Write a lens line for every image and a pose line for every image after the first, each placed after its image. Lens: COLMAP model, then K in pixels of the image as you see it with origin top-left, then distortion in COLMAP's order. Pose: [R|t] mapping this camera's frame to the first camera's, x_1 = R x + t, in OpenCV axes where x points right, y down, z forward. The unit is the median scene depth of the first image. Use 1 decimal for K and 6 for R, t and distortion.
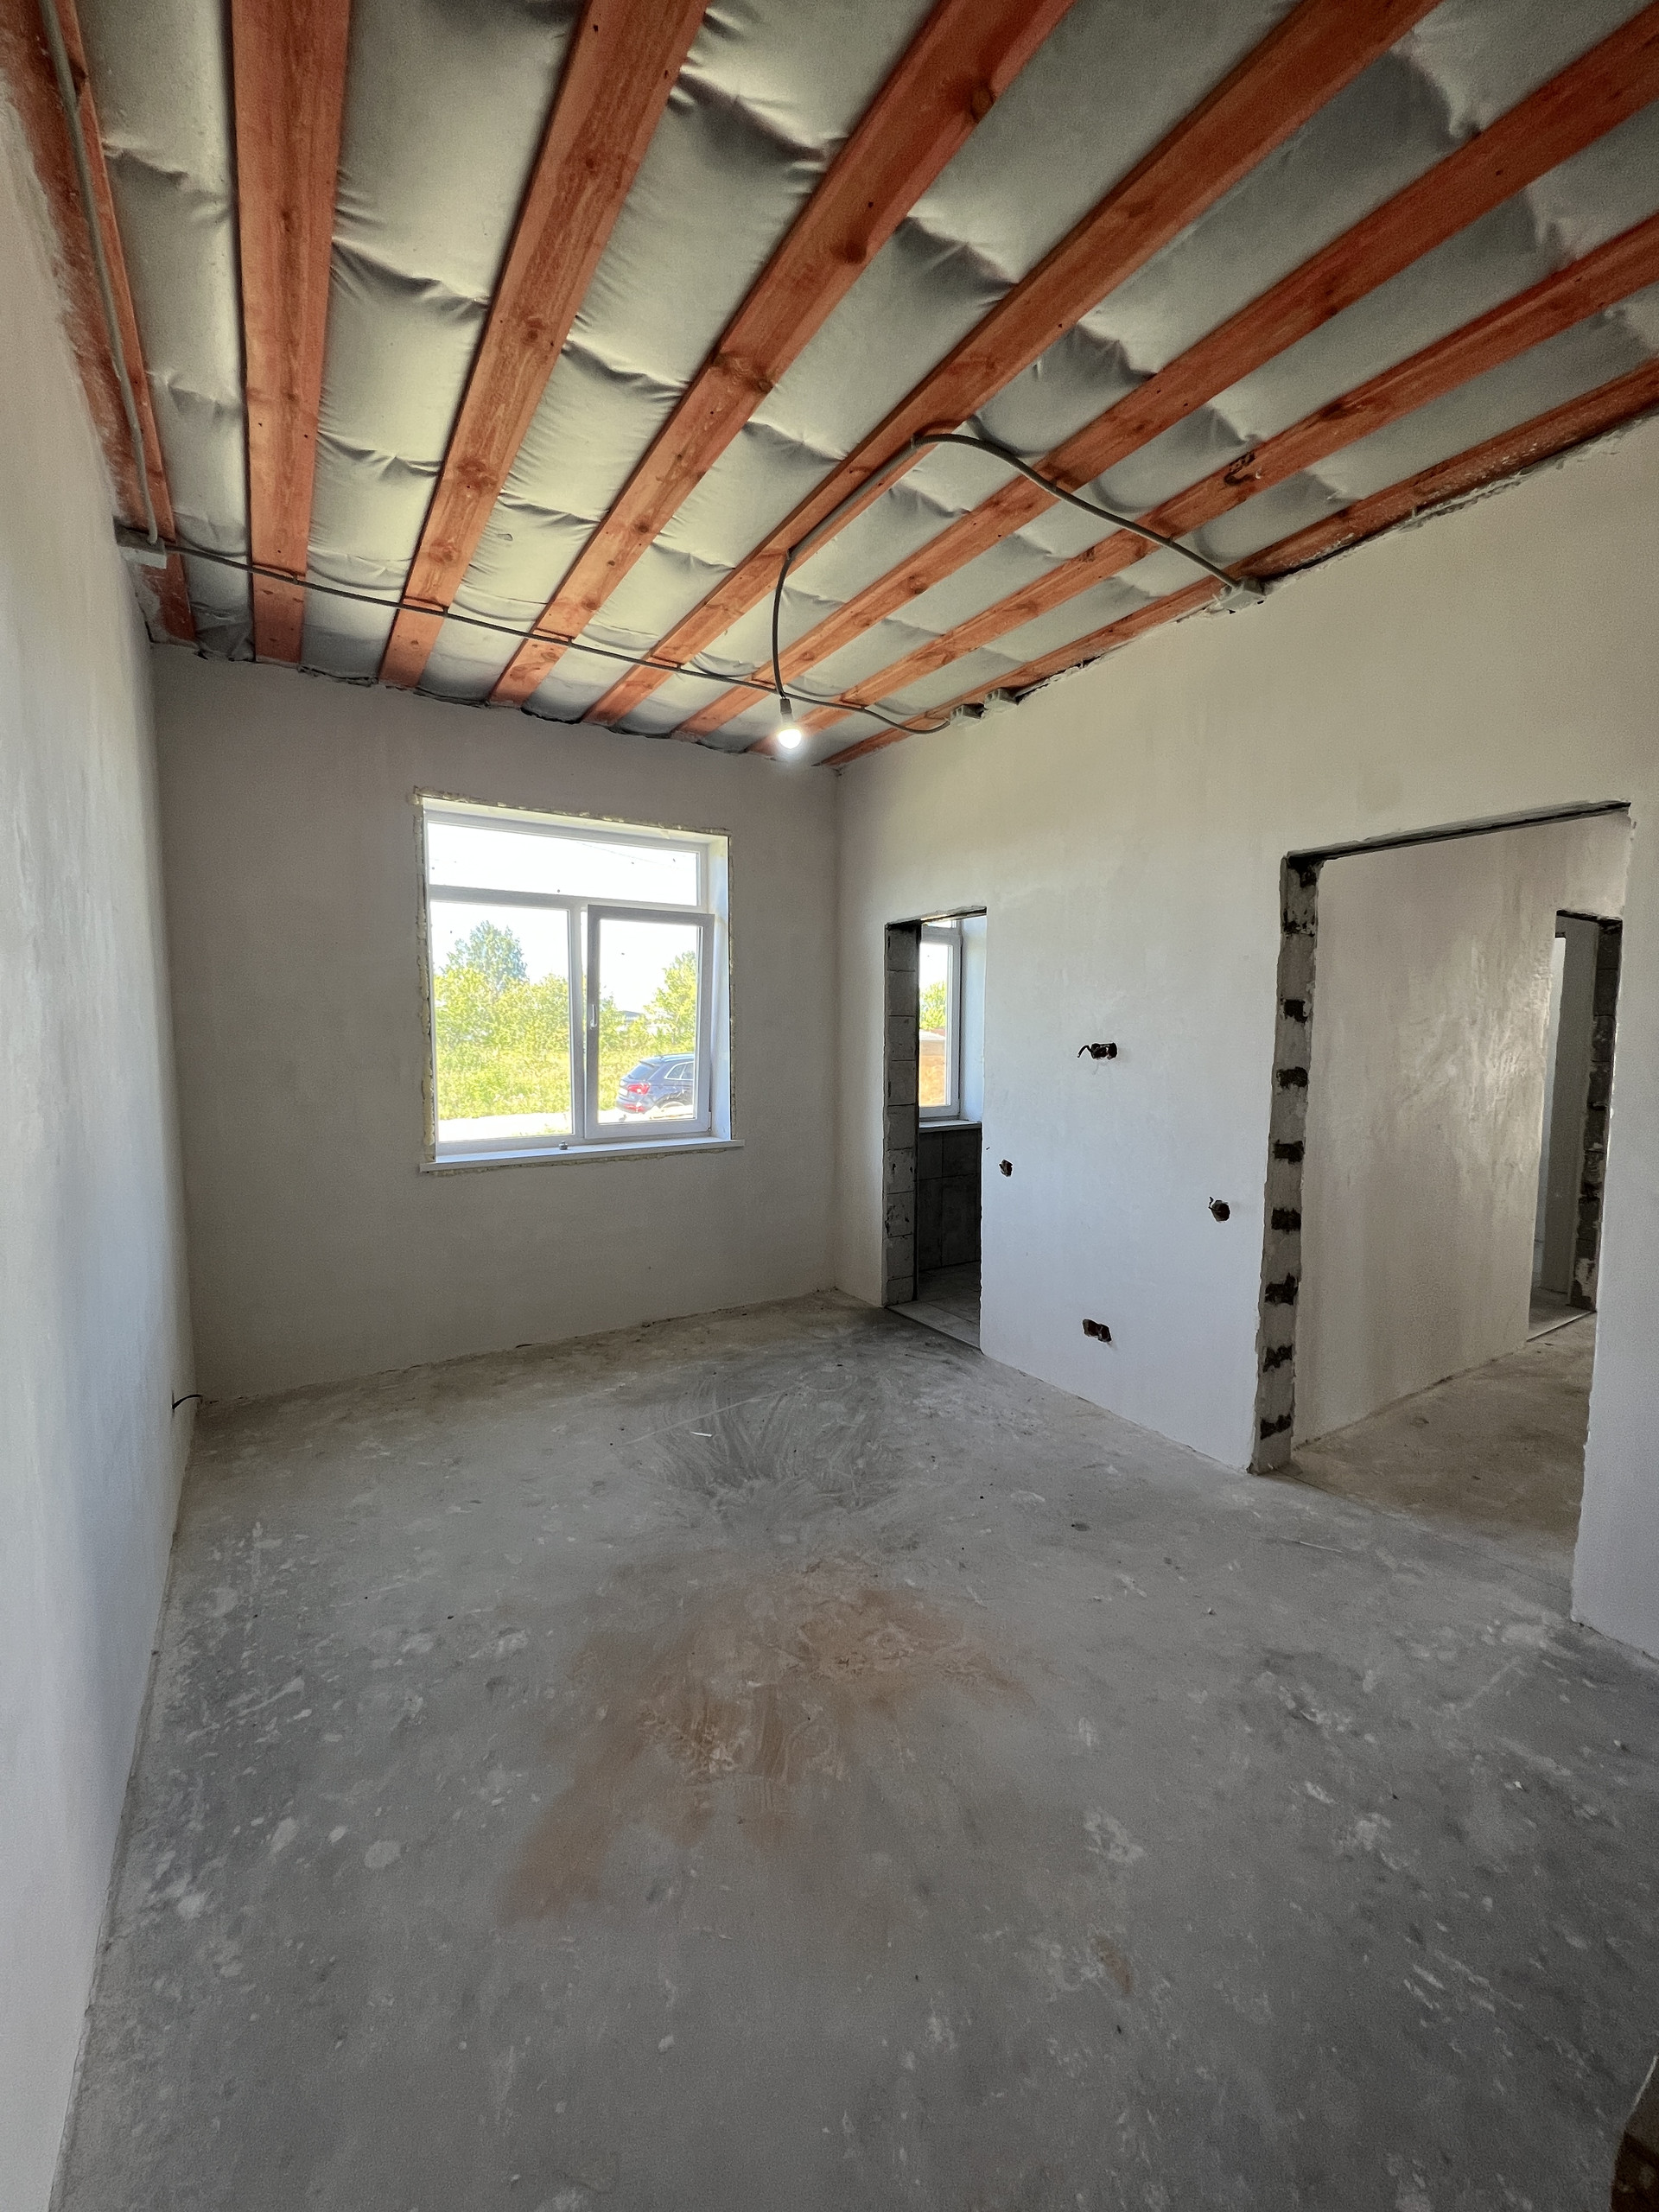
lens RADIAL K [[889.2, 0, 824.0], [0, 889.2, 1094.0], [0, 0, 1]] dist [-0.002814, 0.000128]
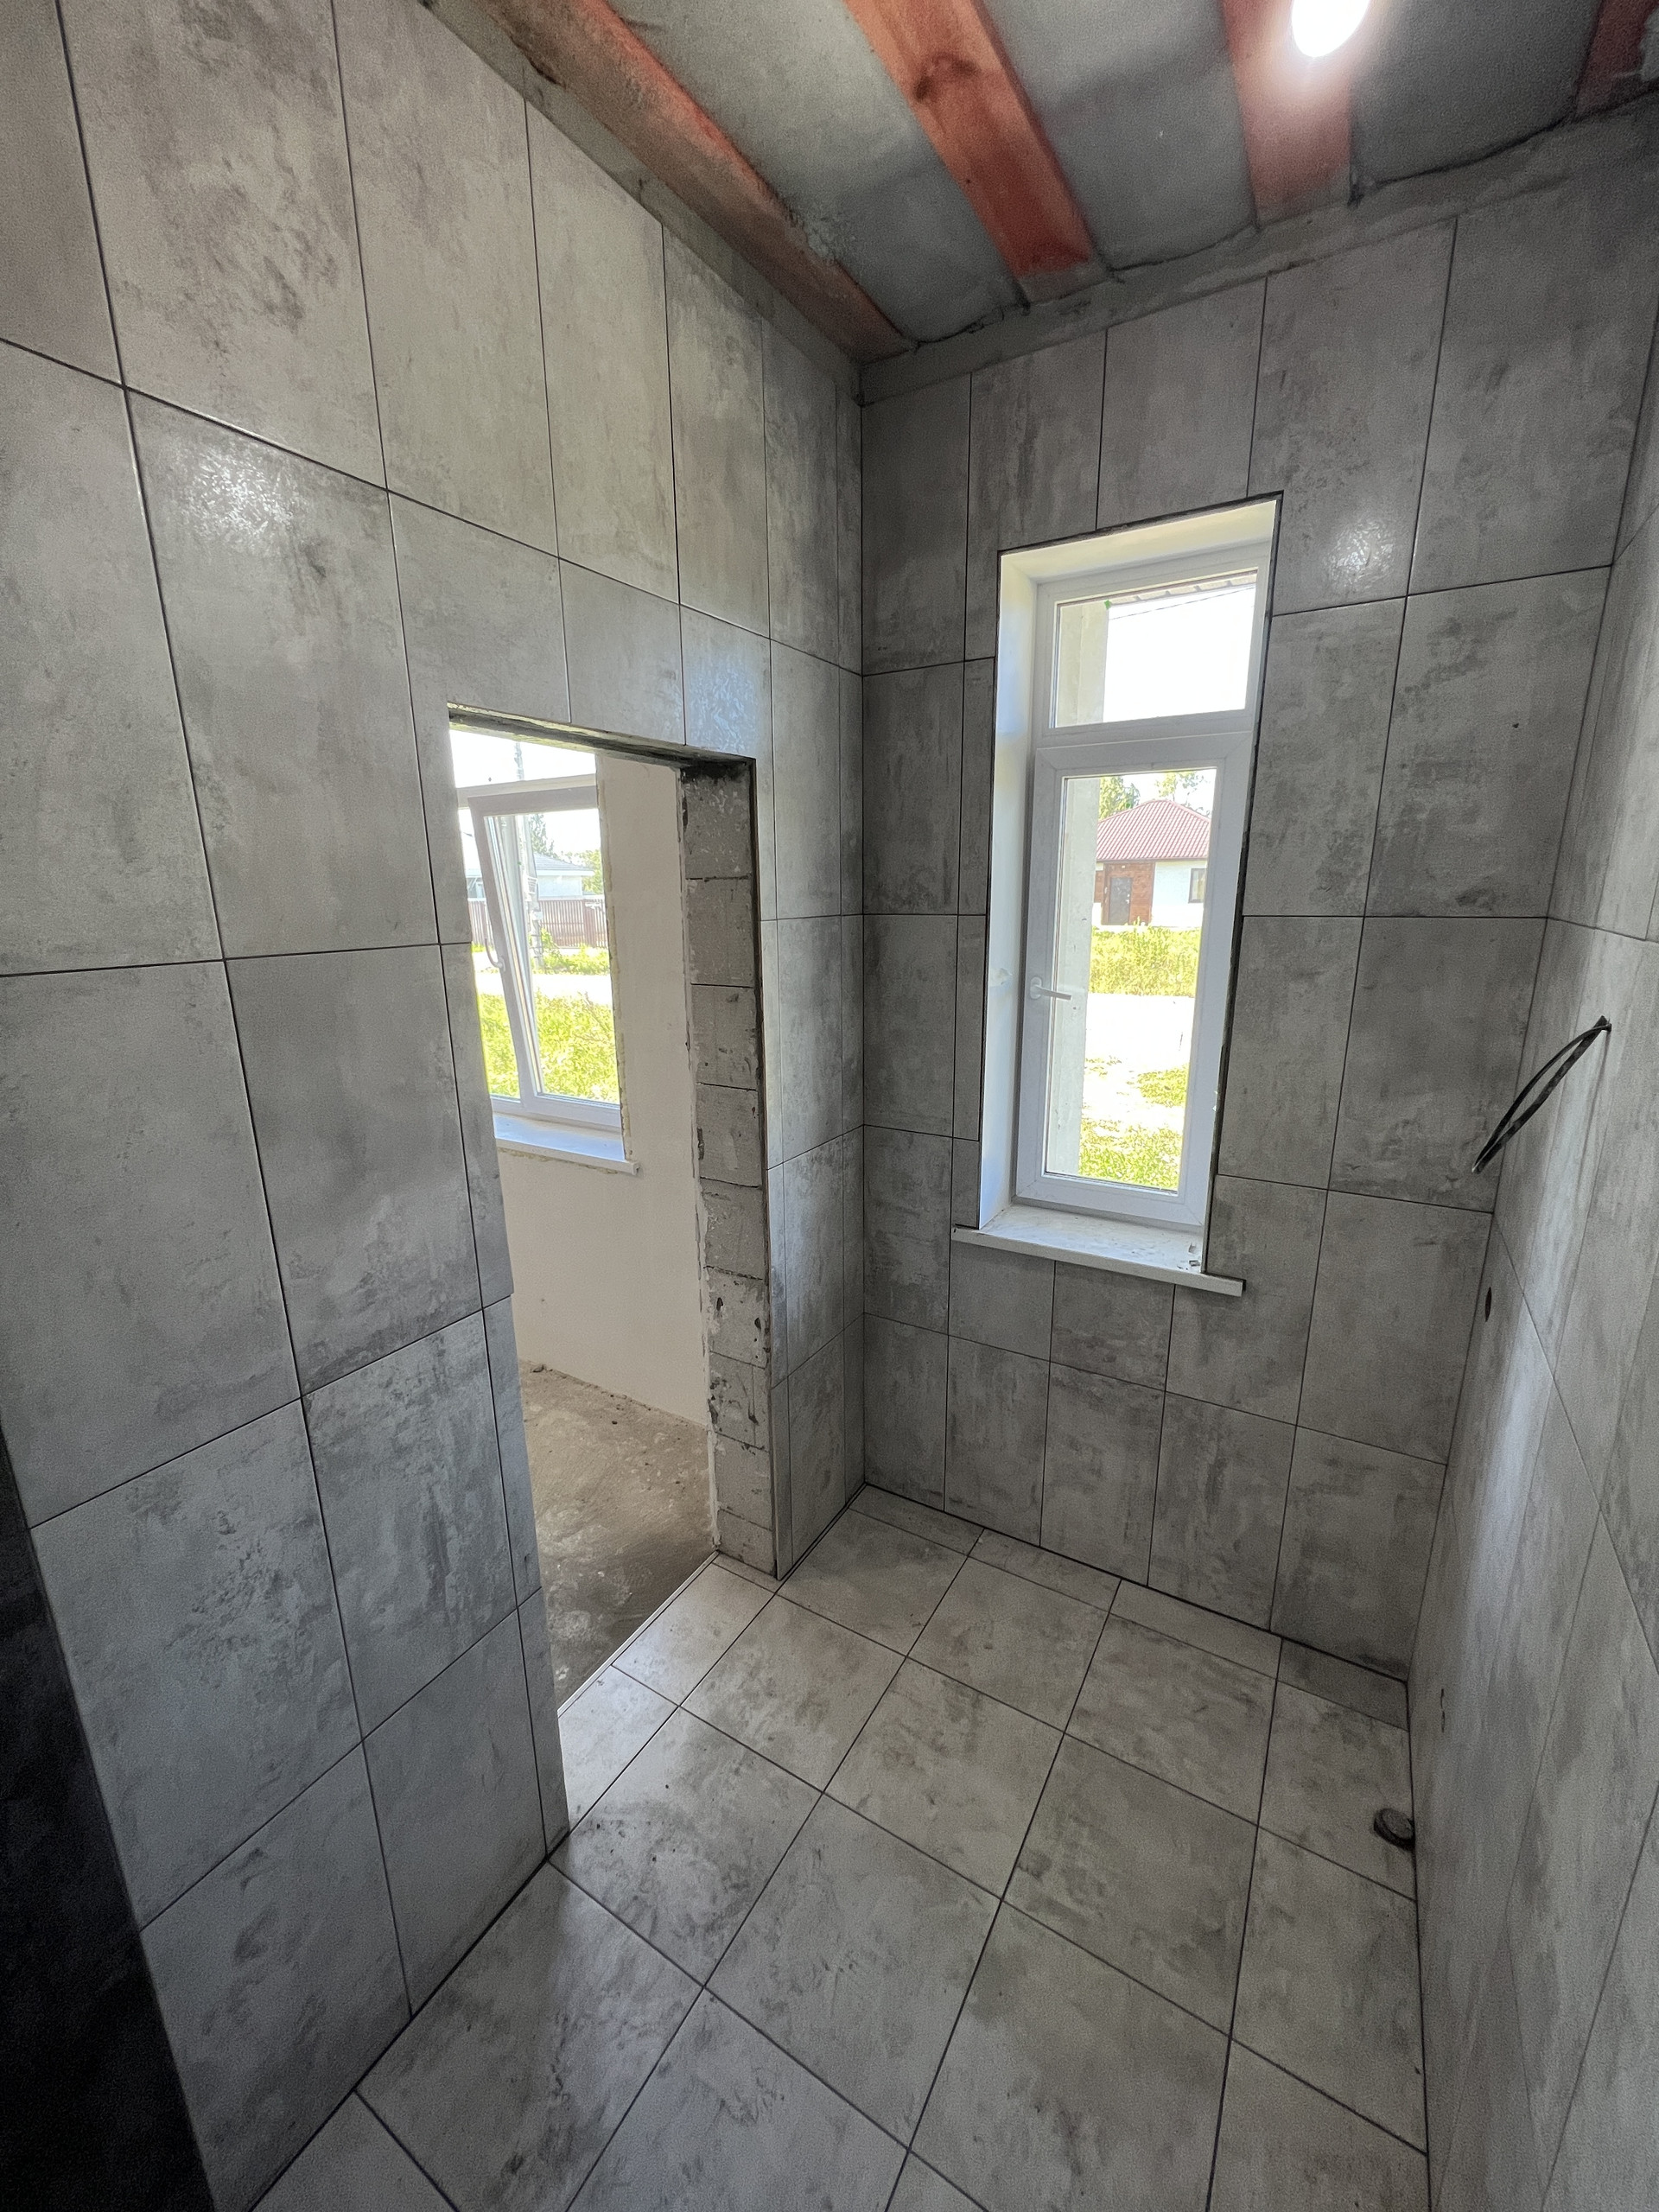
lens RADIAL K [[889.2, 0, 833.8], [0, 889.2, 1106.7], [0, 0, 1]] dist [-0.002814, 0.000128]
pose [[0.448921, 0.212609, -0.867910, 0.489387], [-0.051375, 0.975816, 0.212469, -0.122734], [0.892093, -0.050793, 0.448988, 0.839707]]
